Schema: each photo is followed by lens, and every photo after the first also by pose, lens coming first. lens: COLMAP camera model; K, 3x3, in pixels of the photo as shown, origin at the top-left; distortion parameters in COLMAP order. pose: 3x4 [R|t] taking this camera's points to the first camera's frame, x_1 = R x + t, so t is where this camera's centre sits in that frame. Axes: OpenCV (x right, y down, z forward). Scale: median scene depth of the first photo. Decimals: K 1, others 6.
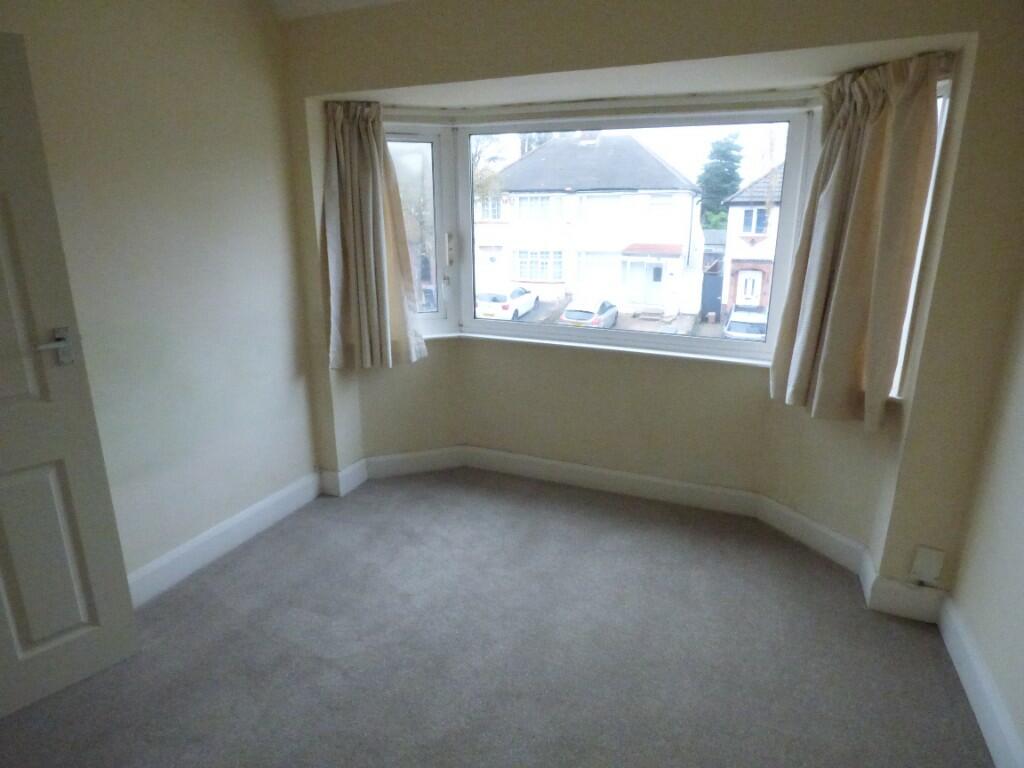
lens RADIAL K [[602.3, 0, 507.0], [0, 602.3, 387.6], [0, 0, 1]] dist [-0.009106, -0.004056]
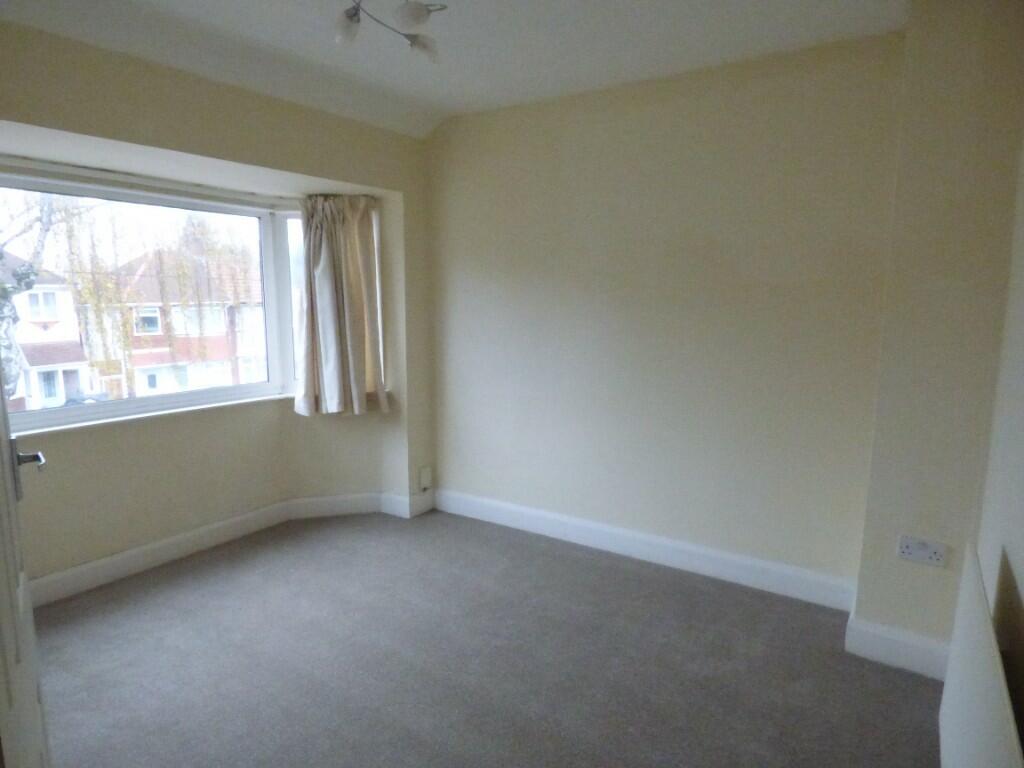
lens RADIAL K [[602.3, 0, 509.8], [0, 602.3, 389.4], [0, 0, 1]] dist [-0.009106, -0.004056]
pose [[0.183884, -0.164401, 0.969102, -0.779308], [0.262227, 0.958388, 0.112827, -0.075888], [-0.947325, 0.233377, 0.219342, 0.255553]]
